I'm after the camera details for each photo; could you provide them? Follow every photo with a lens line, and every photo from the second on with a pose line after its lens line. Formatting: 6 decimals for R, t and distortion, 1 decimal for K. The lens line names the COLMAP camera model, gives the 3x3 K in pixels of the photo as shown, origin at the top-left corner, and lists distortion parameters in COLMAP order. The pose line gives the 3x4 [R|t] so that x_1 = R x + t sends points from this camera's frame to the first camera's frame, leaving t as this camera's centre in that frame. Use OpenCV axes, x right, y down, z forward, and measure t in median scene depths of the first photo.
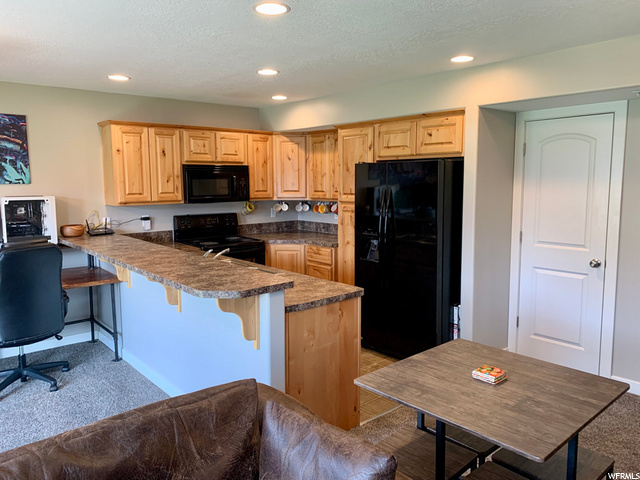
lens RADIAL K [[486.3, 0, 315.4], [0, 486.3, 238.9], [0, 0, 1]] dist [0.008625, -0.001813]
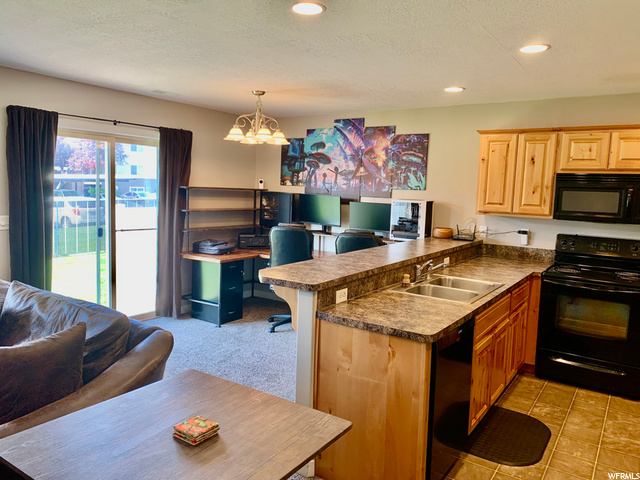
lens RADIAL K [[486.3, 0, 317.4], [0, 486.3, 238.5], [0, 0, 1]] dist [0.008625, -0.001813]
pose [[0.253911, 0.115872, -0.960262, 0.463154], [-0.156511, 0.984637, 0.077429, -0.042633], [0.954481, 0.130631, 0.268145, 0.397686]]
